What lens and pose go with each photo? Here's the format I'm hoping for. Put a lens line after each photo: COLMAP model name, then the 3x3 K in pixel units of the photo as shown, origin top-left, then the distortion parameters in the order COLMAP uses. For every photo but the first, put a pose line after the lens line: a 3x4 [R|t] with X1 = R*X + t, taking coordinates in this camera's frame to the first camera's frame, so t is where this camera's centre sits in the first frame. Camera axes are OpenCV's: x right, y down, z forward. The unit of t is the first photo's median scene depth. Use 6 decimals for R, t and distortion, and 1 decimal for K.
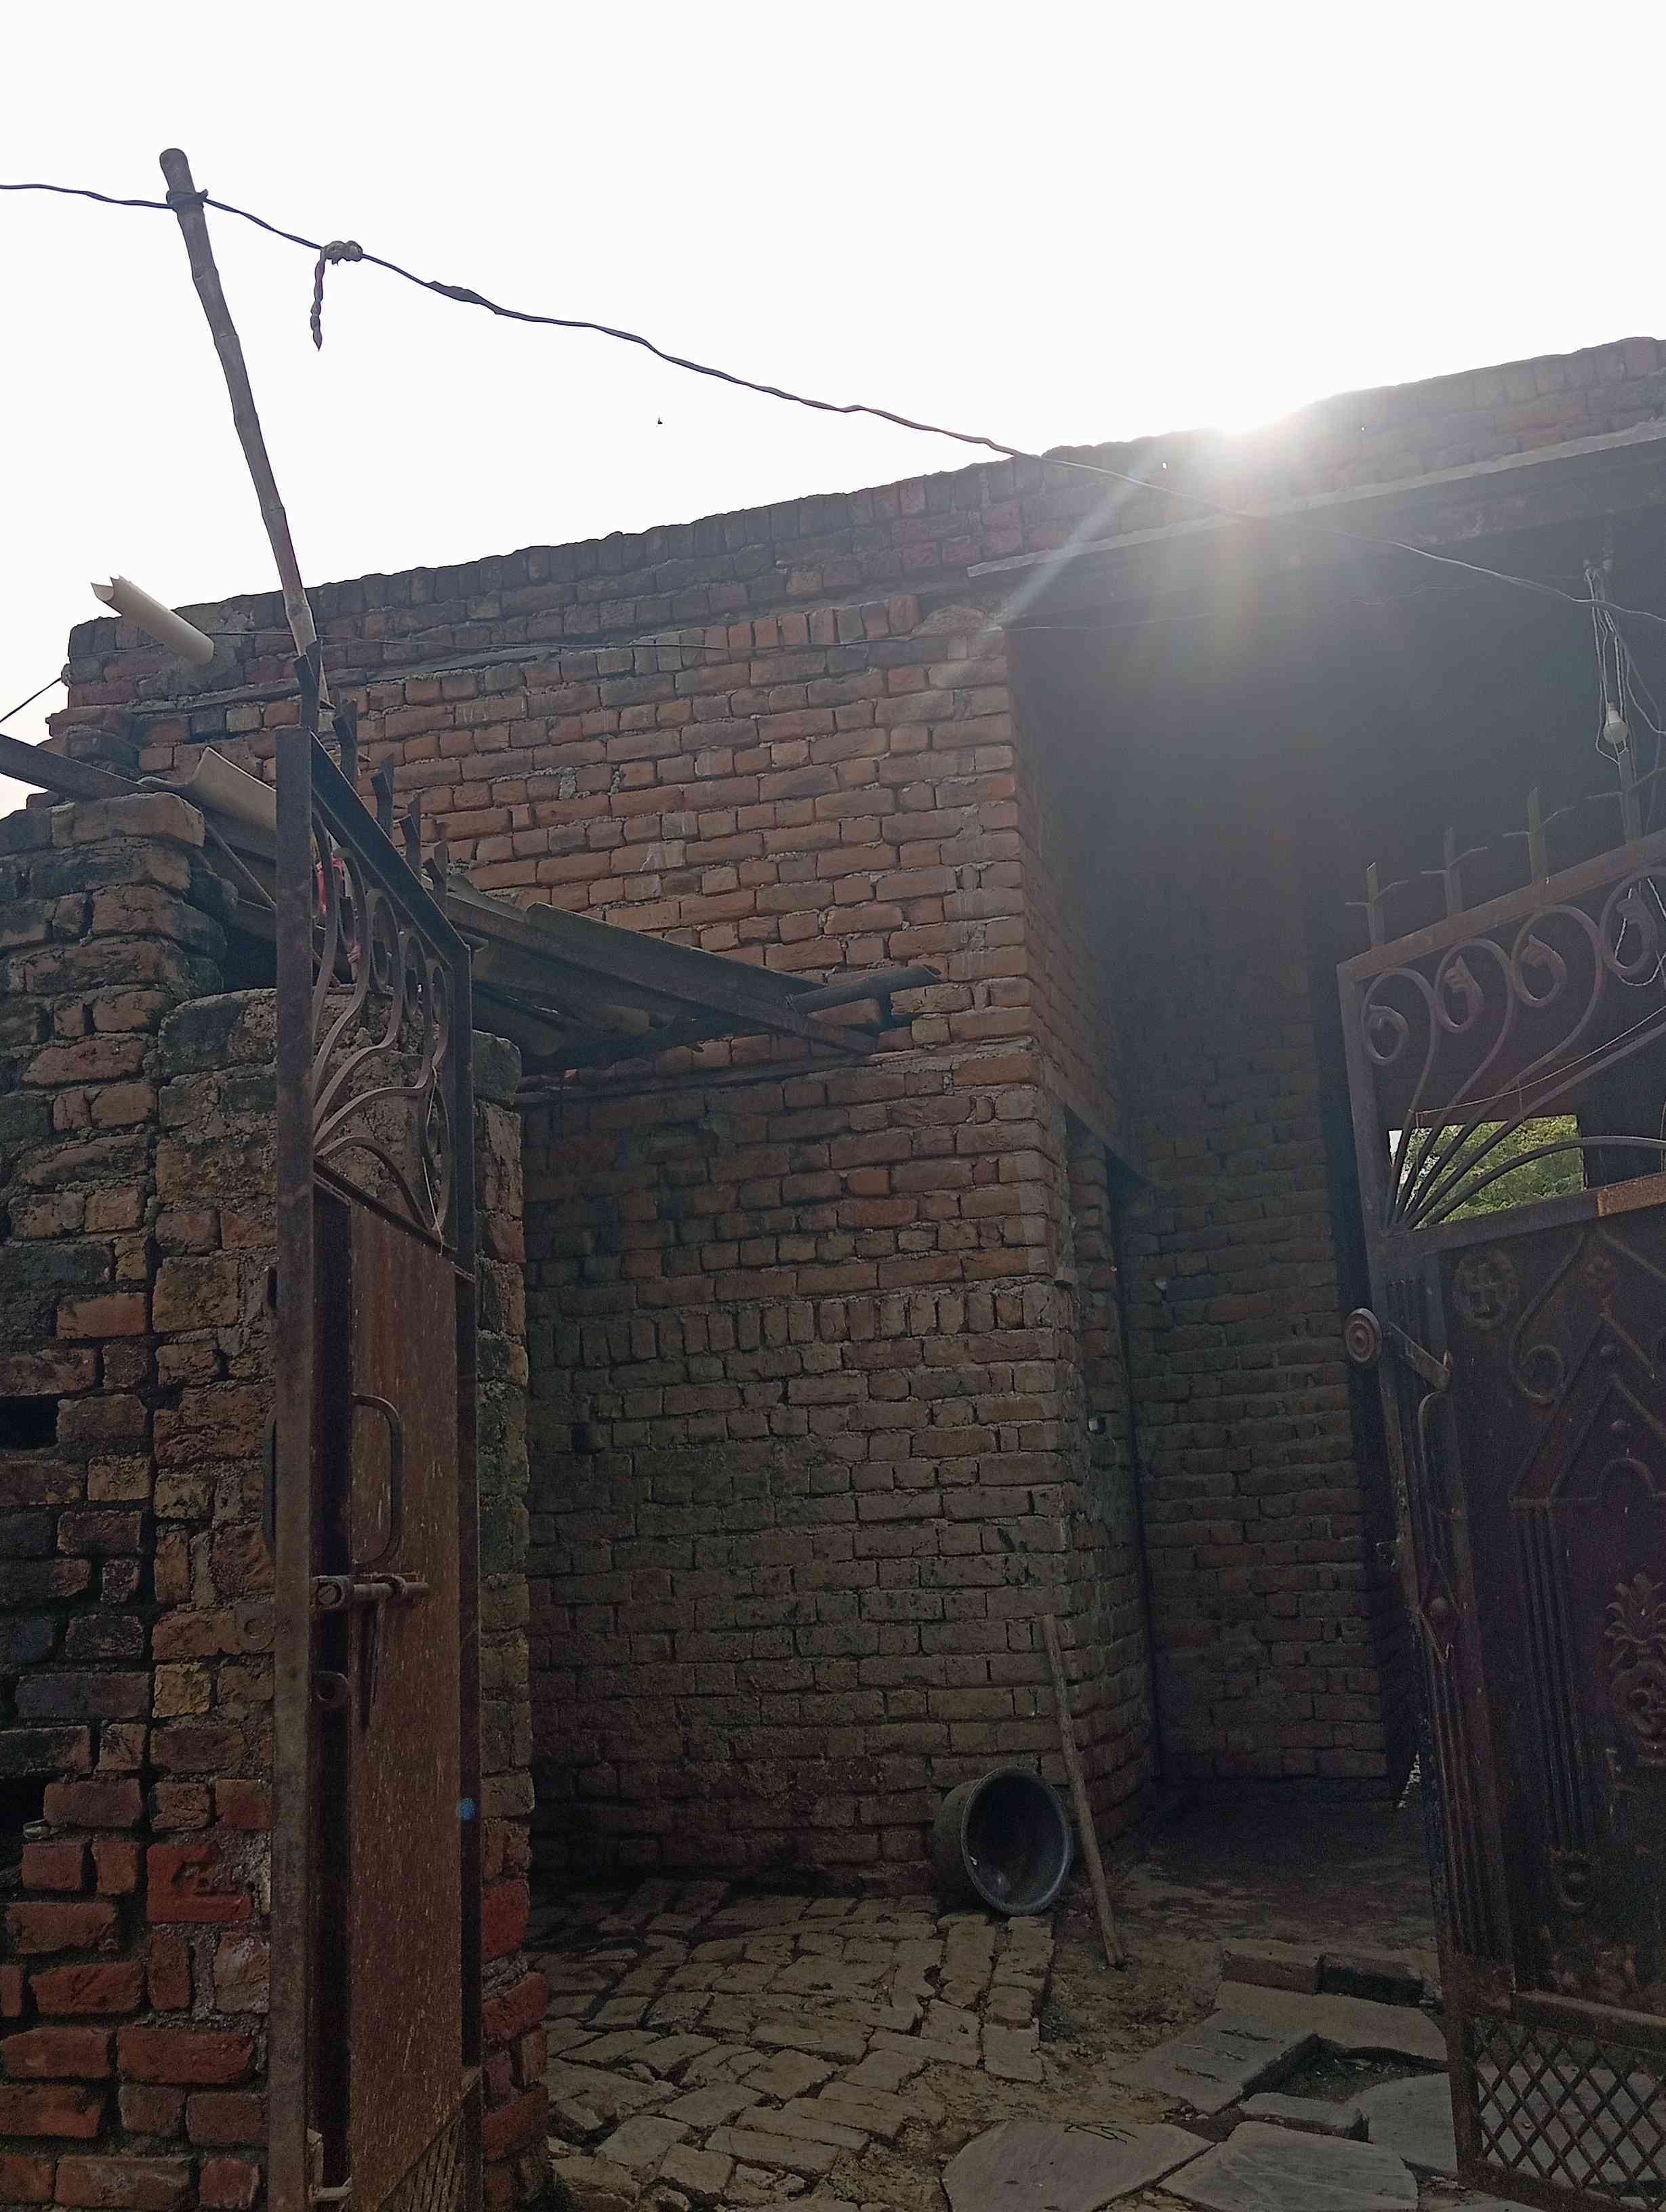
lens RADIAL K [[2246.5, 0, 831.6], [0, 2246.5, 1085.7], [0, 0, 1]] dist [0.016480, 0.000000]
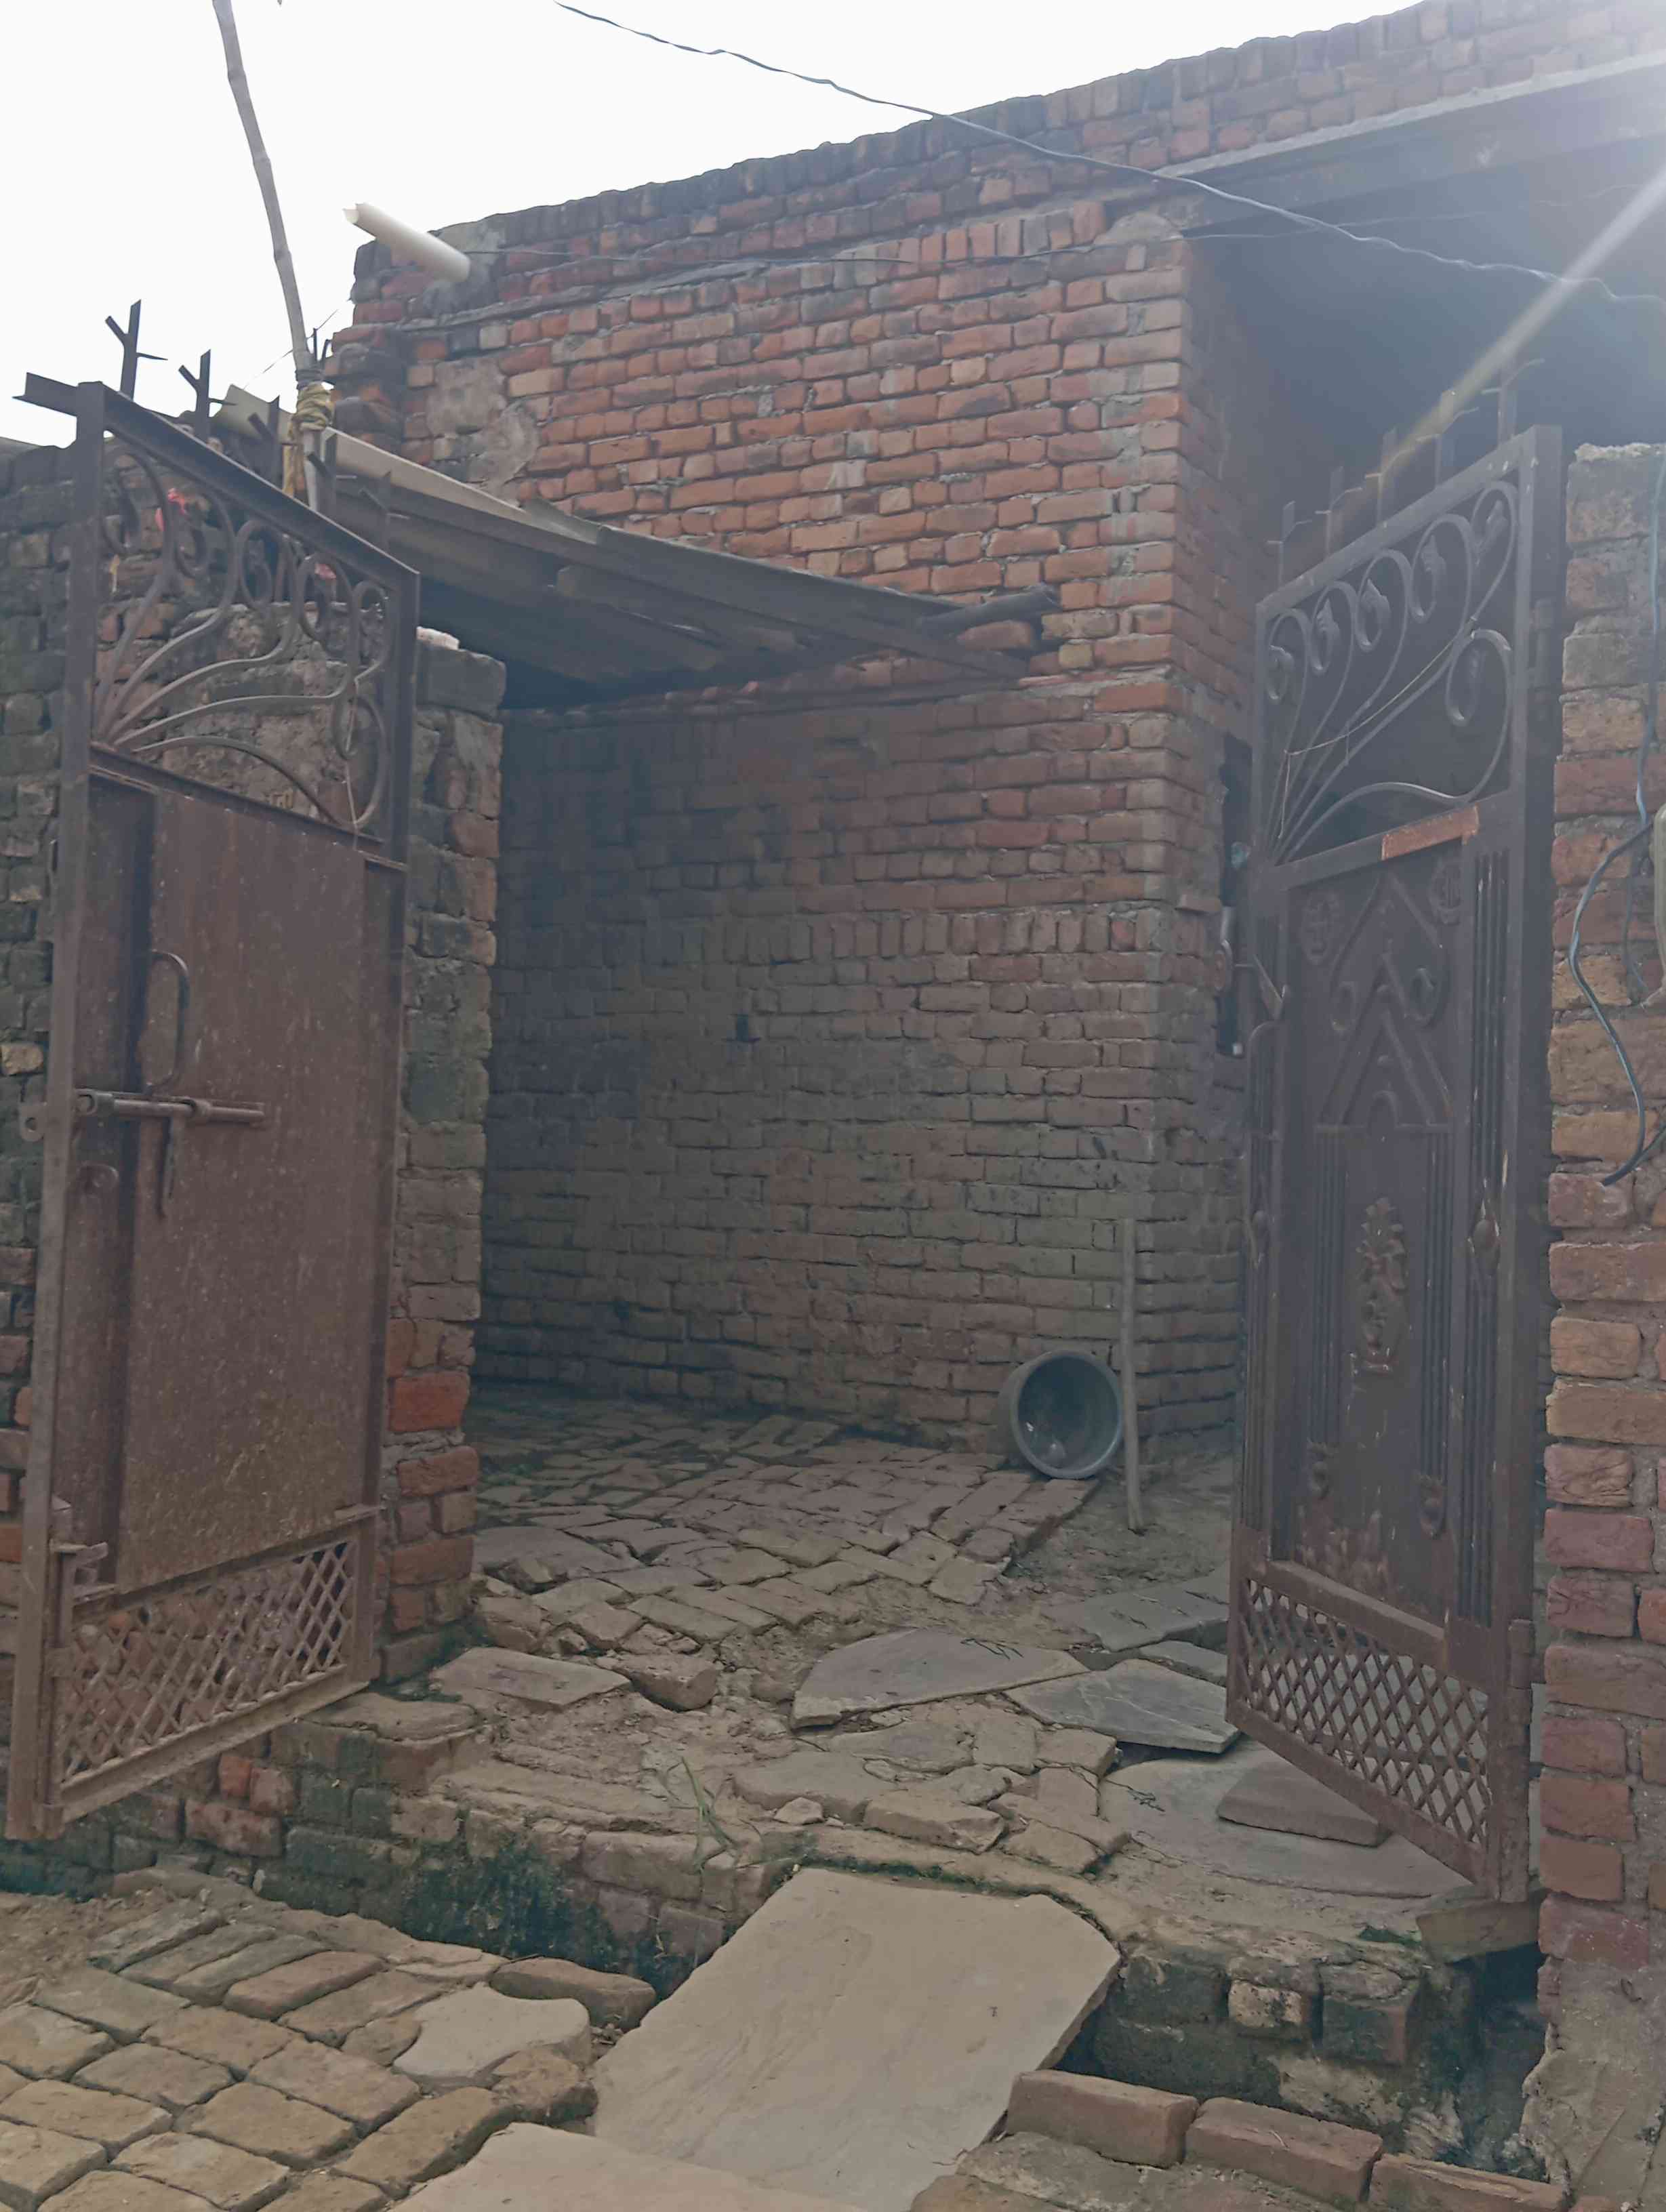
lens RADIAL K [[2246.5, 0, 835.8], [0, 2246.5, 1120.5], [0, 0, 1]] dist [0.016480, 0.000000]
pose [[0.967292, 0.078087, -0.241349, 0.205760], [-0.032236, 0.981566, 0.188383, -0.006427], [0.251610, -0.174441, 0.951978, -0.038772]]
